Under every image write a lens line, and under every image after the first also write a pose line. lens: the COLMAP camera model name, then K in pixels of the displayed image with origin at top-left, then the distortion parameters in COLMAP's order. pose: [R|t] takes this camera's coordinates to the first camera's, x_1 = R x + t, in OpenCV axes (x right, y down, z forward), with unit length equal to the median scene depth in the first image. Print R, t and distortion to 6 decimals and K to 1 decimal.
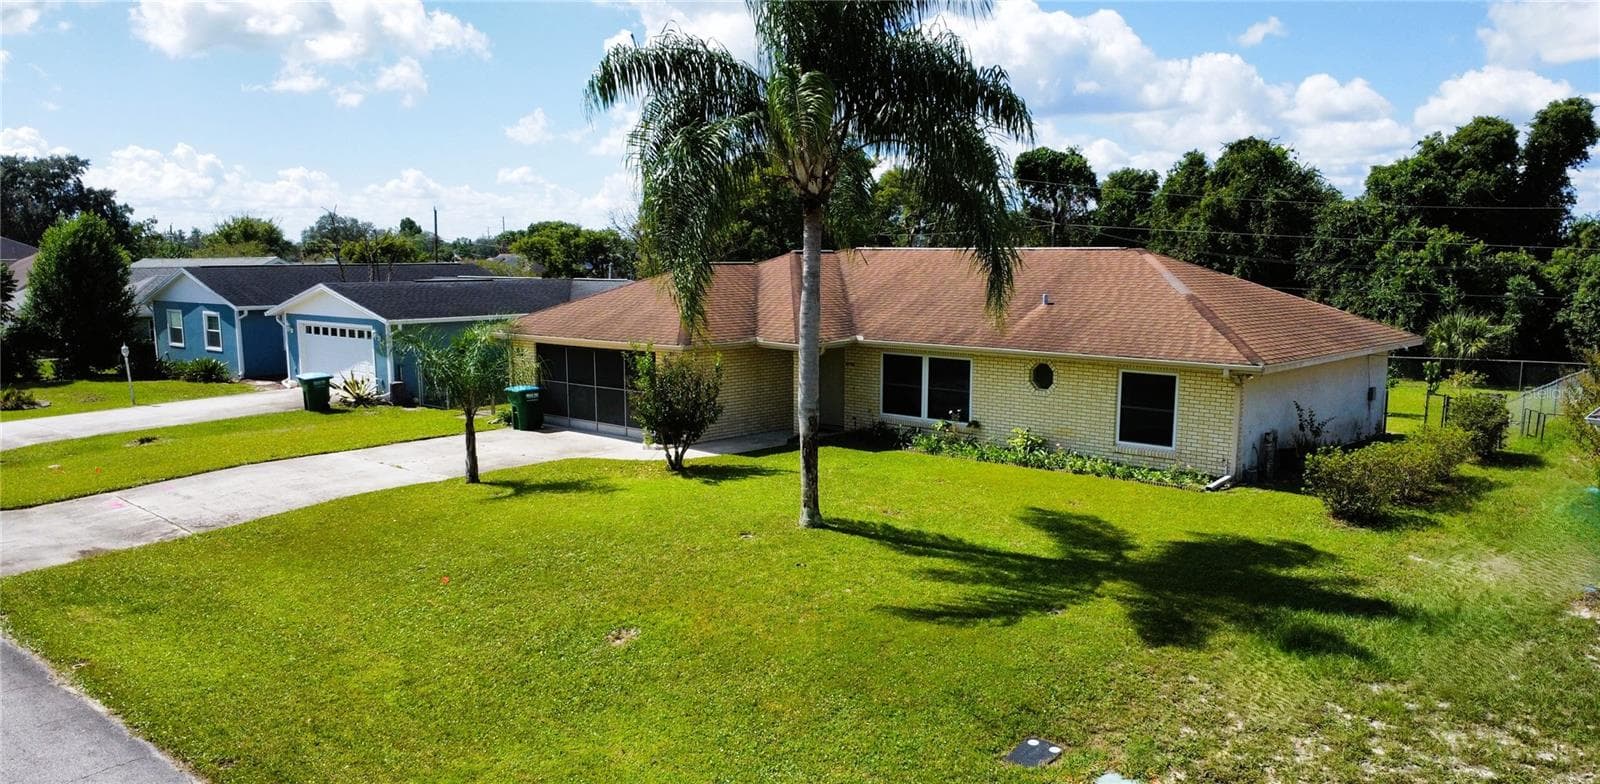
lens RADIAL K [[1183.0, 0, 794.2], [0, 1183.0, 452.9], [0, 0, 1]] dist [-0.036471, -0.005444]
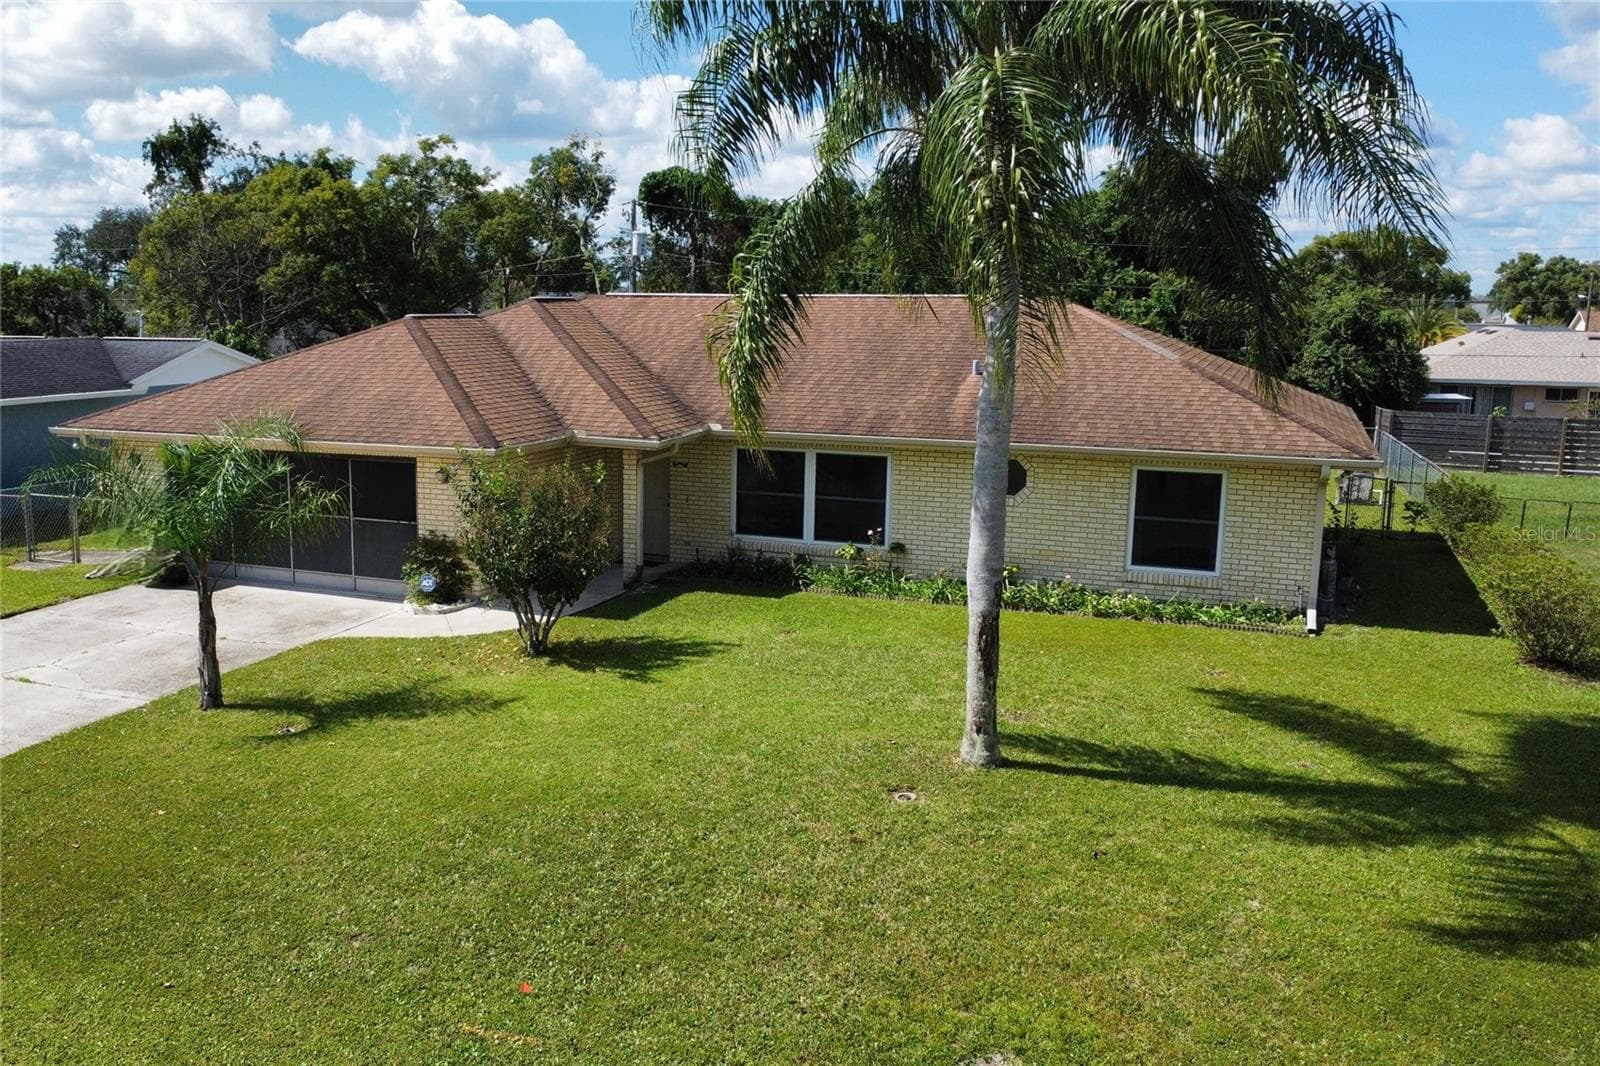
lens RADIAL K [[1397.2, 0, 647.9], [0, 1397.2, 531.2], [0, 0, 1]] dist [-0.028363, -0.011907]
pose [[0.947084, -0.048125, 0.317358, -0.243379], [0.049131, 0.998781, 0.004839, -0.044493], [-0.317204, 0.011009, 0.948294, 0.261278]]
